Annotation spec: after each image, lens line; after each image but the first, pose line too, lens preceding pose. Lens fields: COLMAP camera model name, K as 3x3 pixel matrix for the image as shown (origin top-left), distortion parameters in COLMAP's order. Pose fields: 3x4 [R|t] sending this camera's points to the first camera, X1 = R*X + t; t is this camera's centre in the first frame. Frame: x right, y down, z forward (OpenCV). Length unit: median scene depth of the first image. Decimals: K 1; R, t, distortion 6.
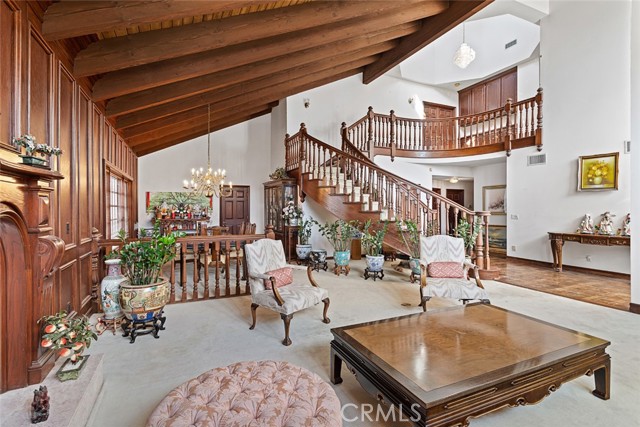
lens RADIAL K [[304.7, 0, 319.2], [0, 304.7, 209.1], [0, 0, 1]] dist [-0.002462, 0.000523]
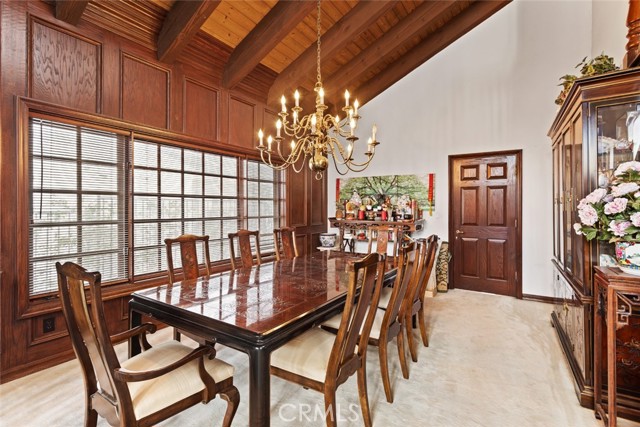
lens RADIAL K [[304.7, 0, 316.2], [0, 304.7, 207.5], [0, 0, 1]] dist [-0.002462, 0.000523]
pose [[0.522473, 0.004611, -0.852644, -0.017316], [-0.008140, 0.999967, 0.000420, 0.007001], [0.852617, 0.006721, 0.522493, 0.606698]]
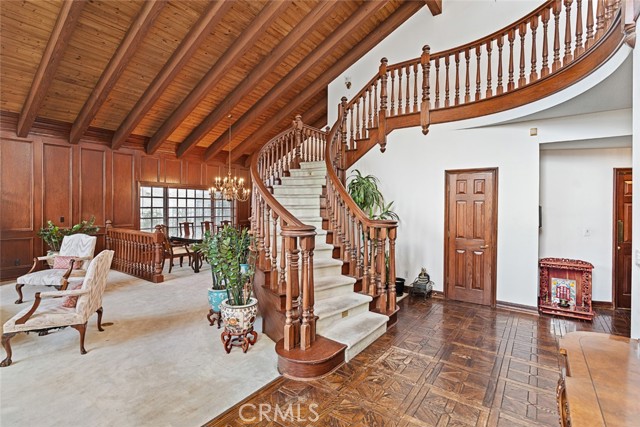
lens RADIAL K [[313.2, 0, 313.8], [0, 313.2, 208.3], [0, 0, 1]] dist [0.000229, -0.000423]
pose [[0.471623, 0.010391, -0.881739, 0.678720], [-0.015819, 0.999869, 0.003321, -0.015619], [0.881658, 0.012382, 0.471726, 0.547060]]
